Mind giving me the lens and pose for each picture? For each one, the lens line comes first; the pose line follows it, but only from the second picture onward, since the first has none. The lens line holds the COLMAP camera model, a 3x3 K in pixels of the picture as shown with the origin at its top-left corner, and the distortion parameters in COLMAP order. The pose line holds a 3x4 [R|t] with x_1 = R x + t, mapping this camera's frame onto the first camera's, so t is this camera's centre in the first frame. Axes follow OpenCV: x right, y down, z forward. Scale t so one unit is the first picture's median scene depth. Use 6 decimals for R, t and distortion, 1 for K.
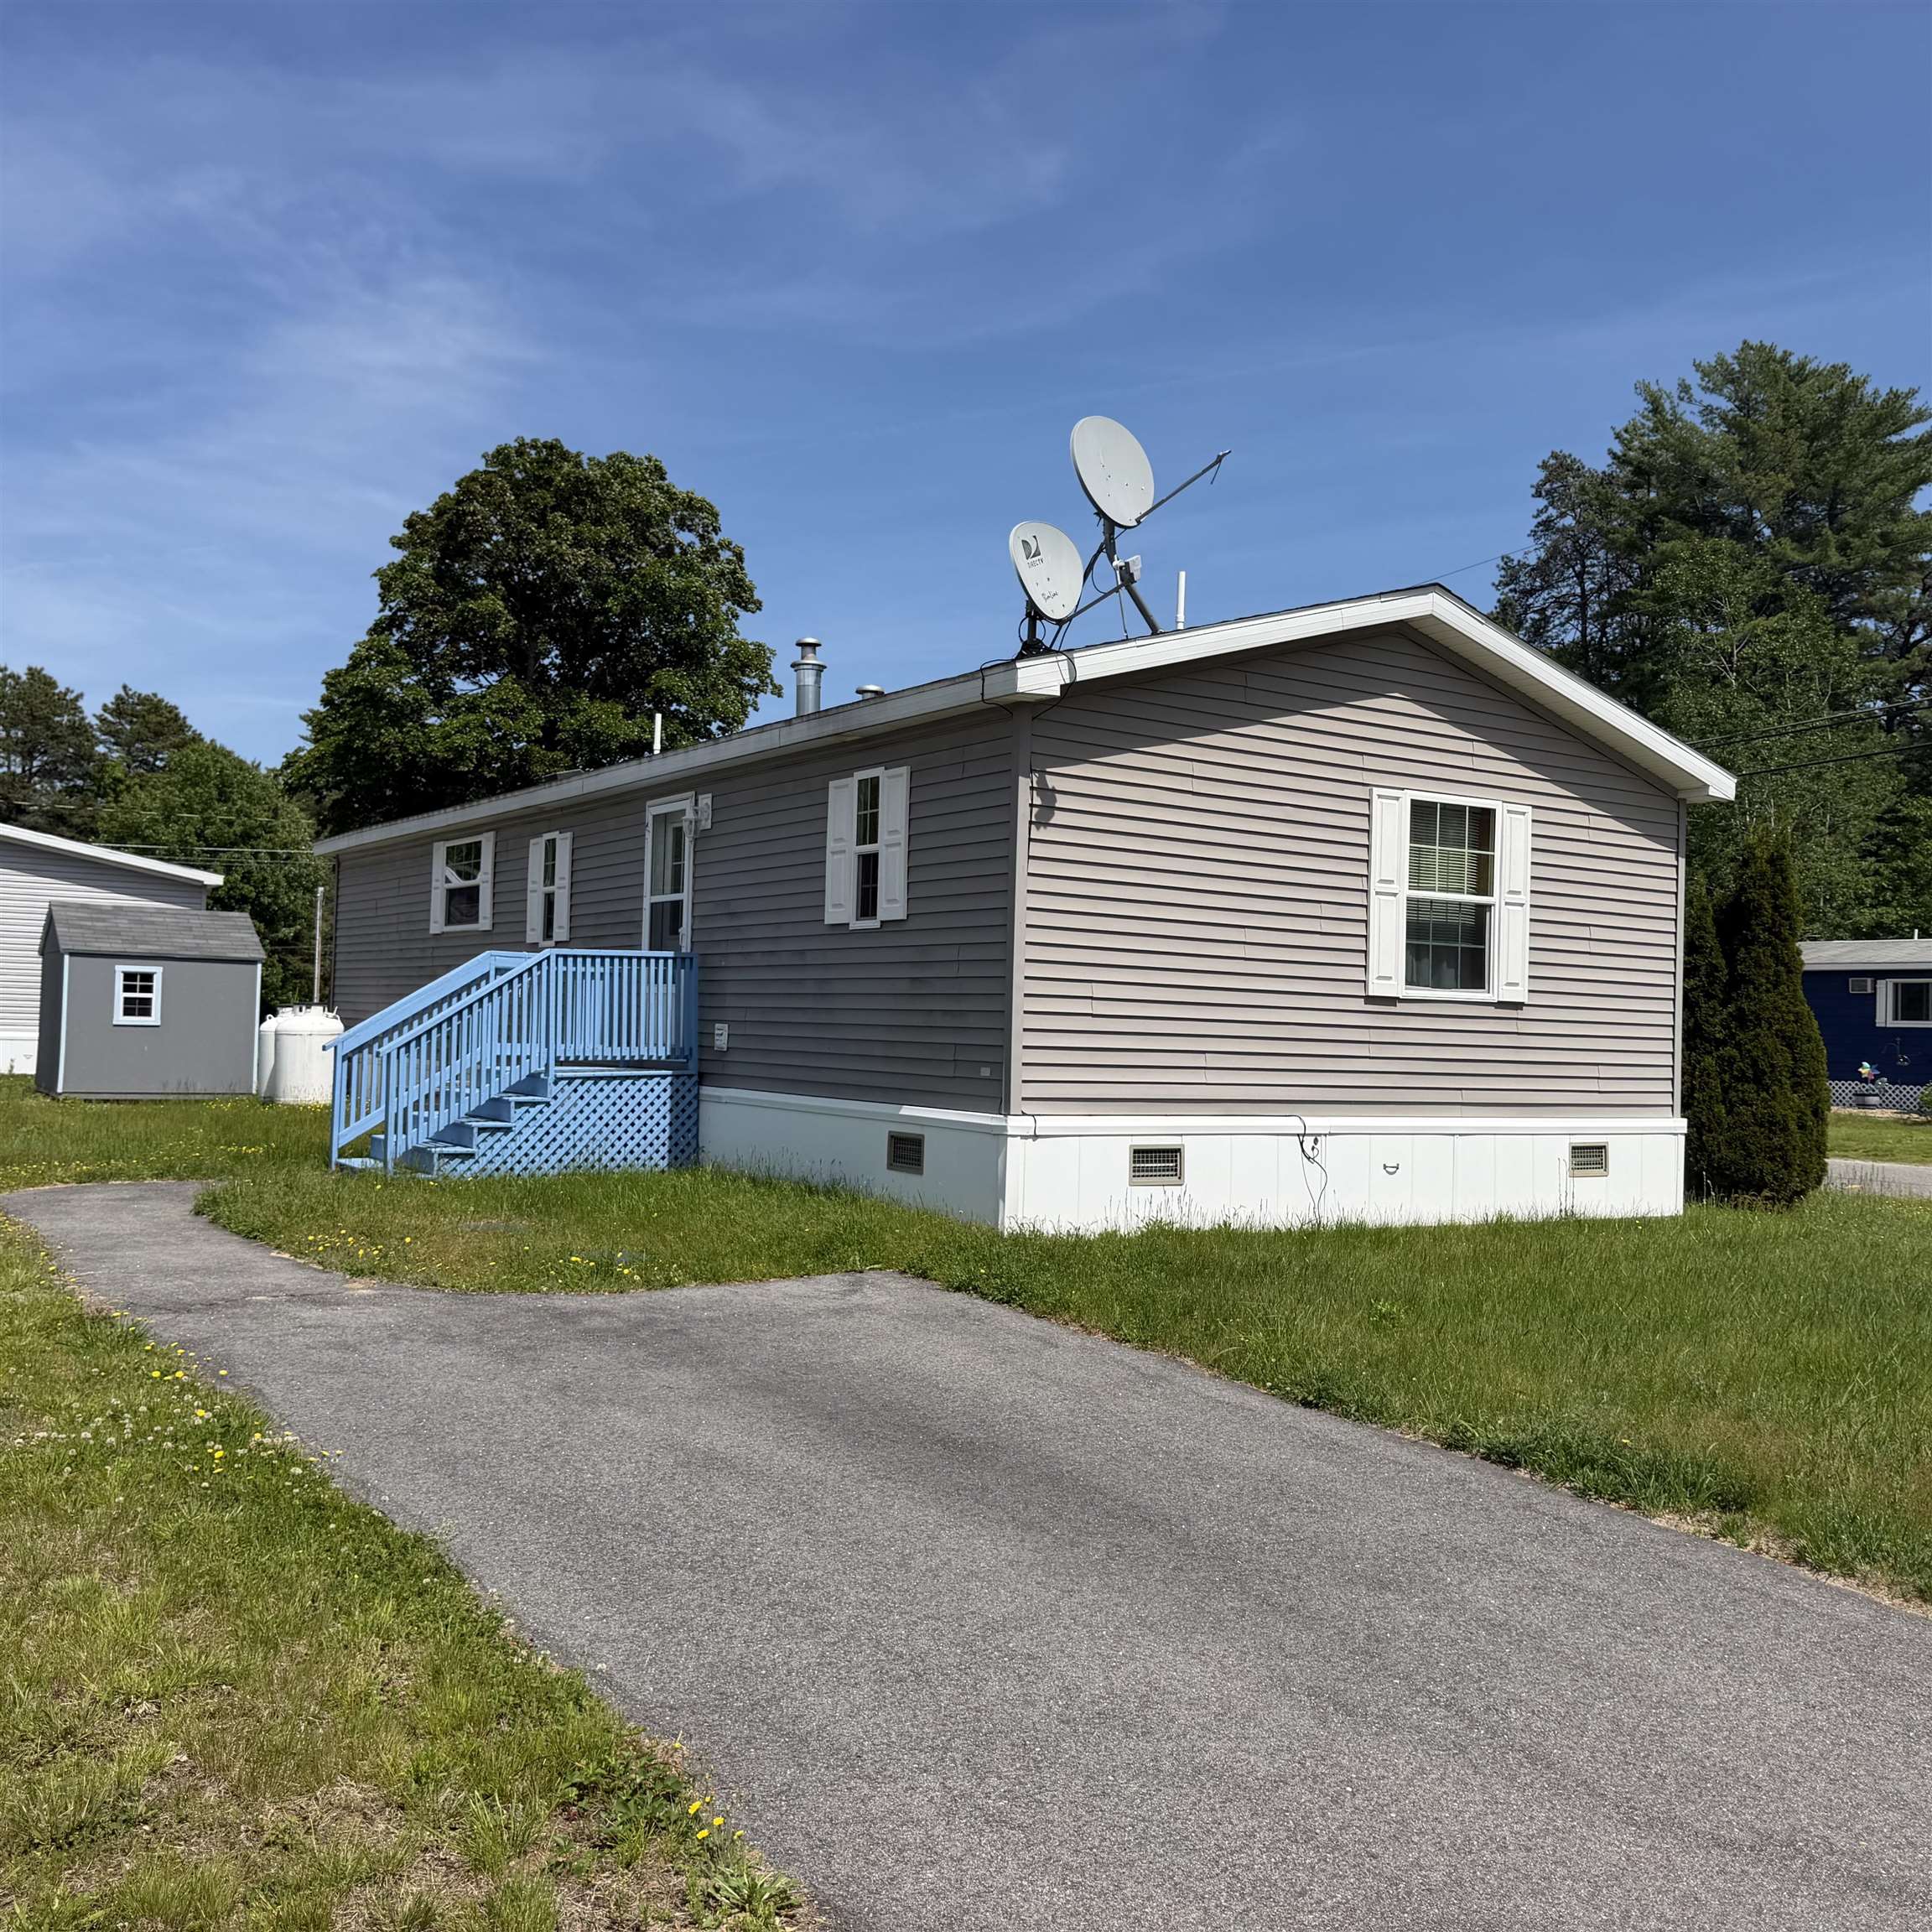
lens RADIAL K [[1845.3, 0, 974.3], [0, 1845.3, 950.9], [0, 0, 1]] dist [0.047843, 0.000000]
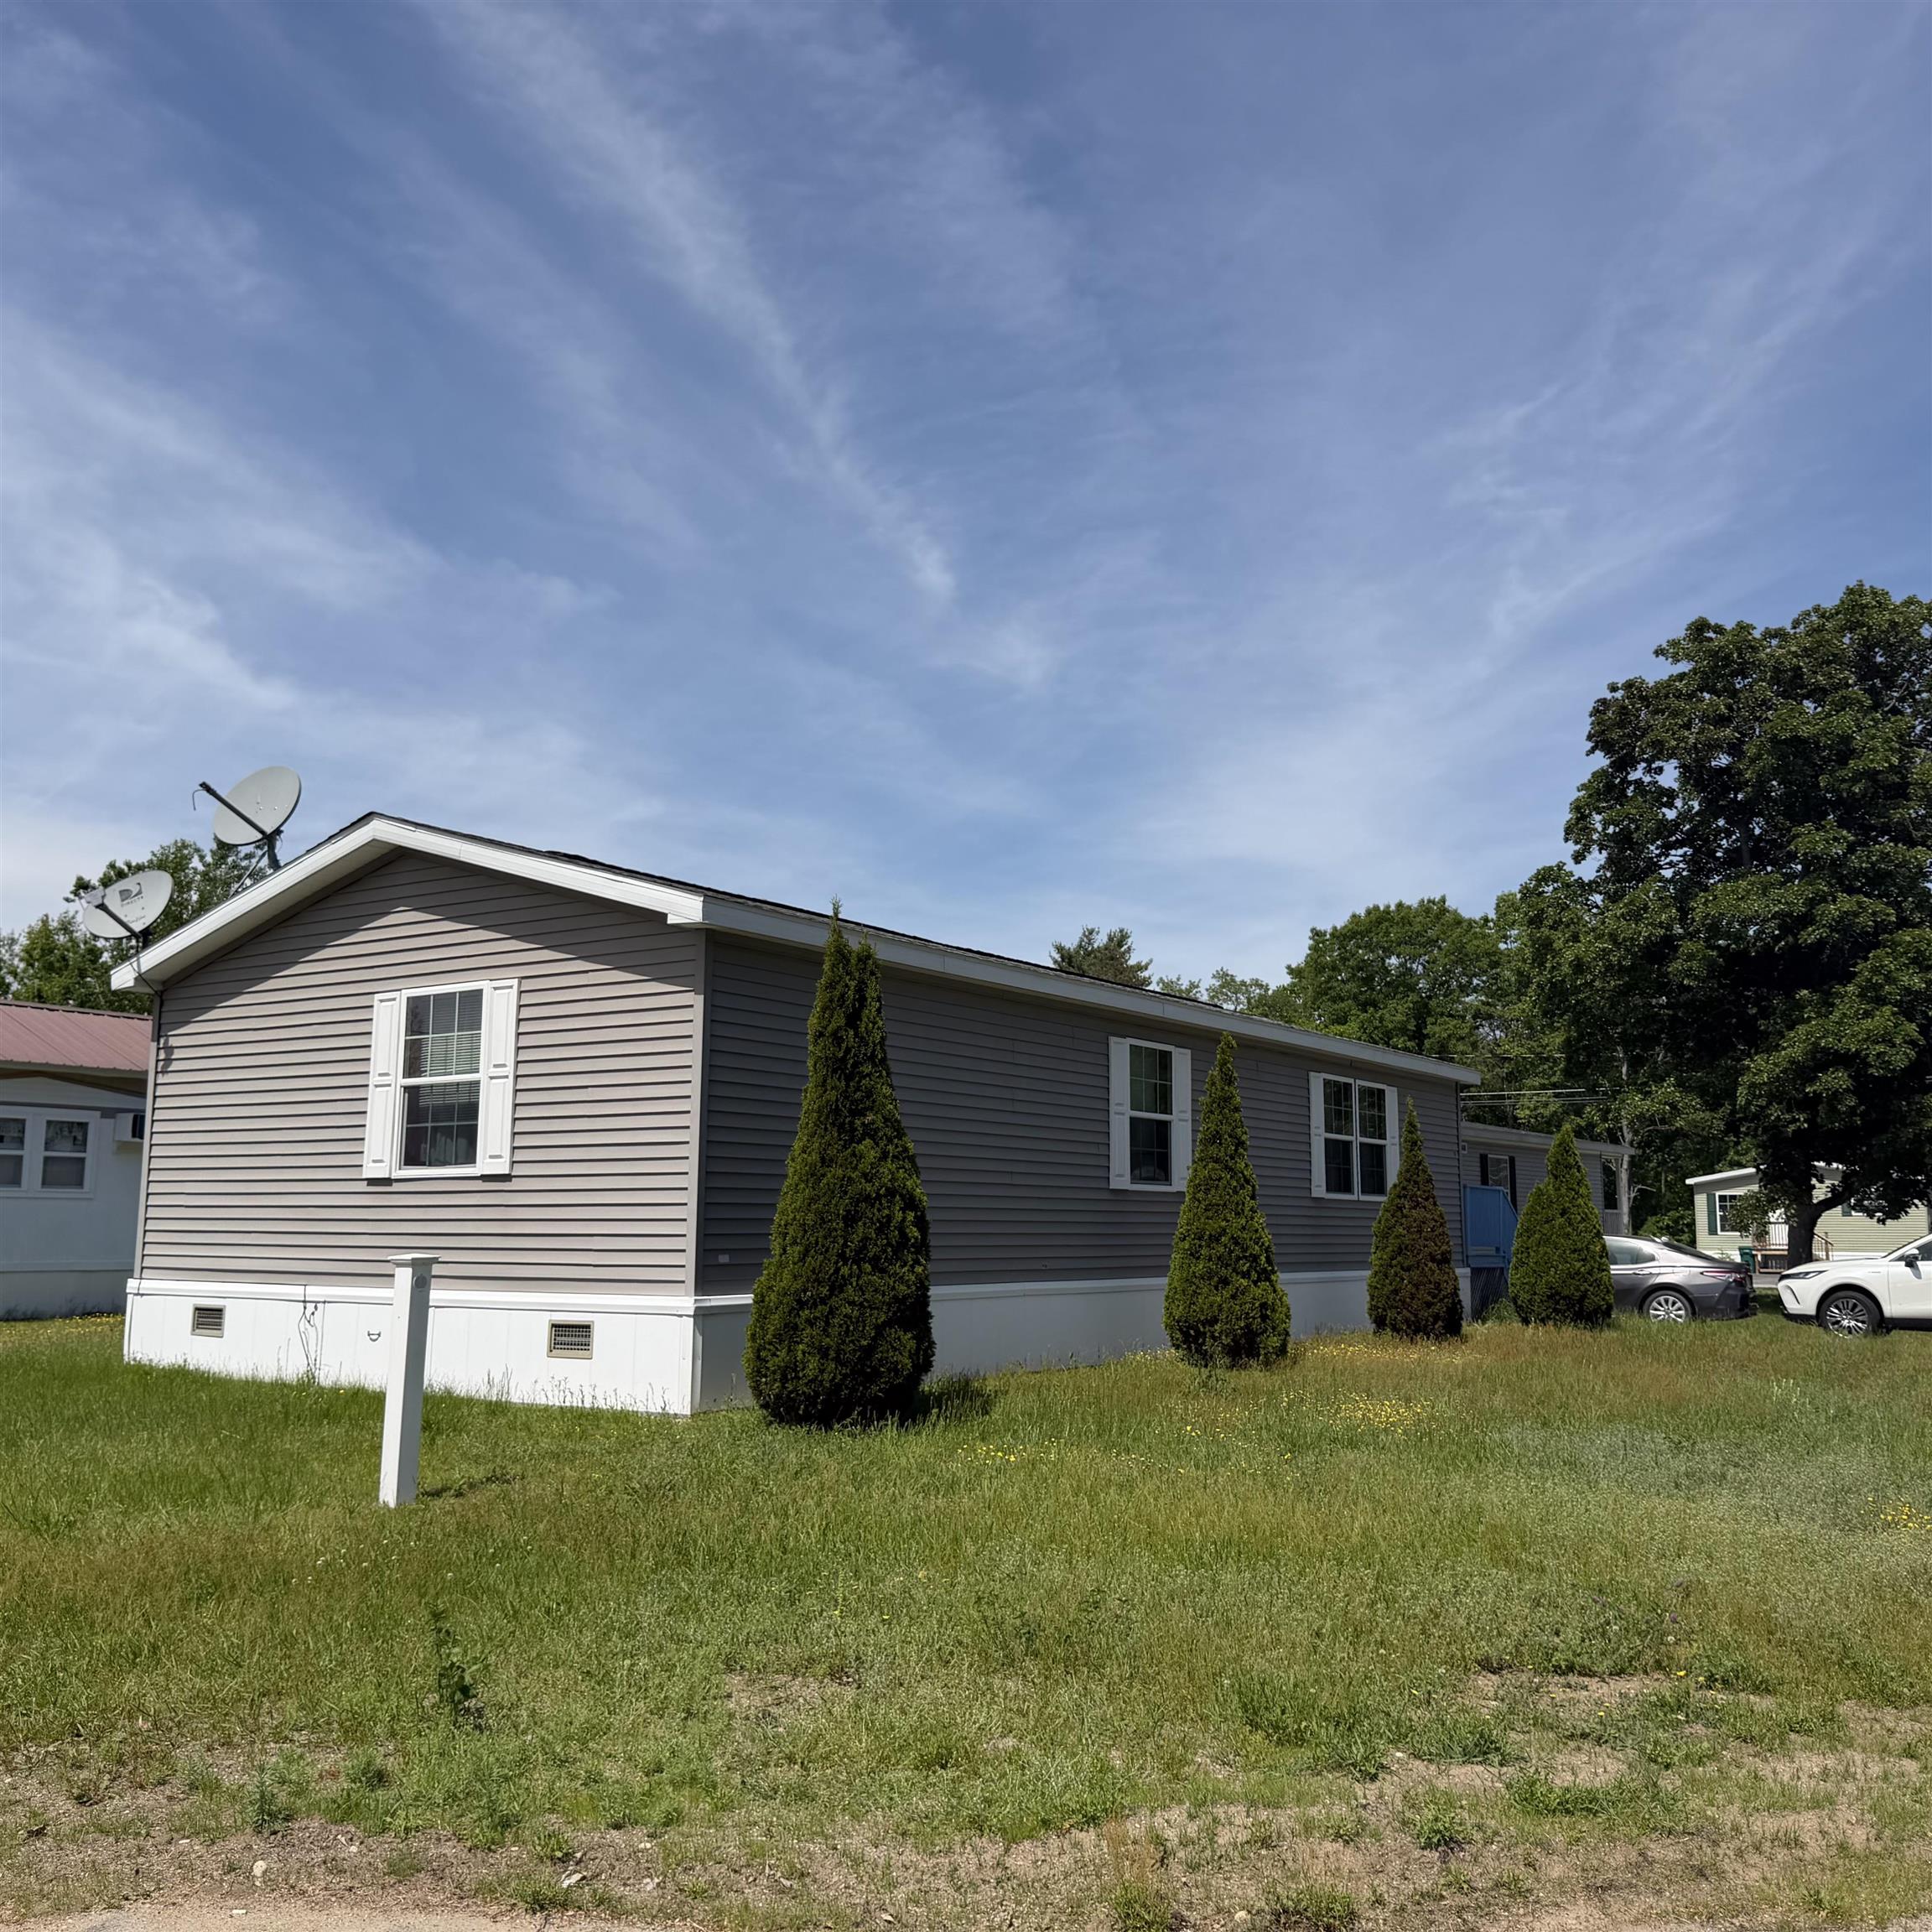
lens RADIAL K [[1845.3, 0, 1025.9], [0, 1845.3, 938.6], [0, 0, 1]] dist [0.047843, 0.000000]
pose [[0.382551, -0.172620, -0.907666, 1.372591], [0.041764, 0.984619, -0.169652, 0.086423], [0.922990, 0.026992, 0.383876, 0.898637]]
